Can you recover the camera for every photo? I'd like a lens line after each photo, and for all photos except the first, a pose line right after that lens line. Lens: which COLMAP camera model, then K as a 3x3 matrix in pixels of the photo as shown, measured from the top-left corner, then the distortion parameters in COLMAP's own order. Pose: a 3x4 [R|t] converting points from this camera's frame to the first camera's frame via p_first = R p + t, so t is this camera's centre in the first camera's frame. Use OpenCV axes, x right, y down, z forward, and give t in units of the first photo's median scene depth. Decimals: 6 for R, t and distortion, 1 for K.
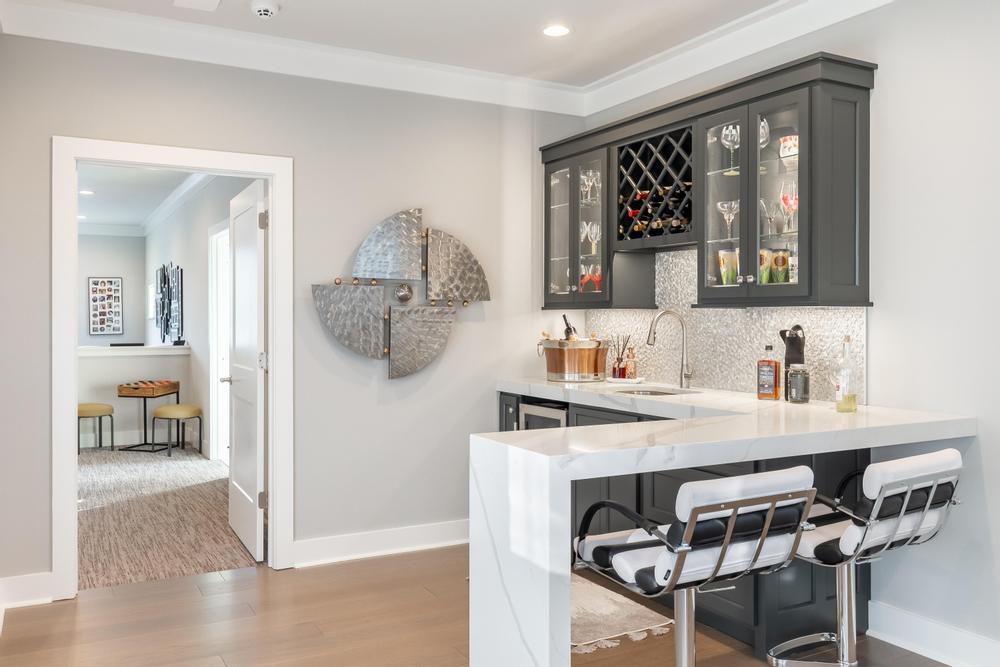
lens RADIAL K [[831.1, 0, 500.0], [0, 831.1, 316.7], [0, 0, 1]] dist [-0.005203, -0.002463]
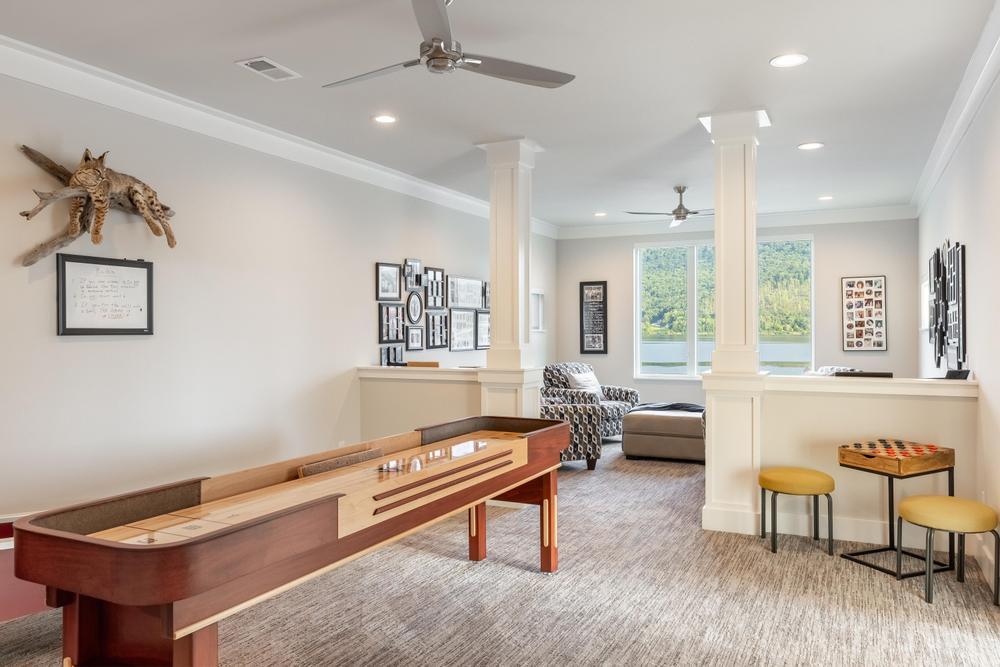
lens RADIAL K [[731.4, 0, 500.0], [0, 731.4, 333.5], [0, 0, 1]] dist [-0.005624, -0.002311]
pose [[0.576921, 0.002923, -0.816795, -0.123745], [0.005450, 0.999958, 0.007428, -0.001547], [0.816782, -0.008737, 0.576881, 0.354503]]
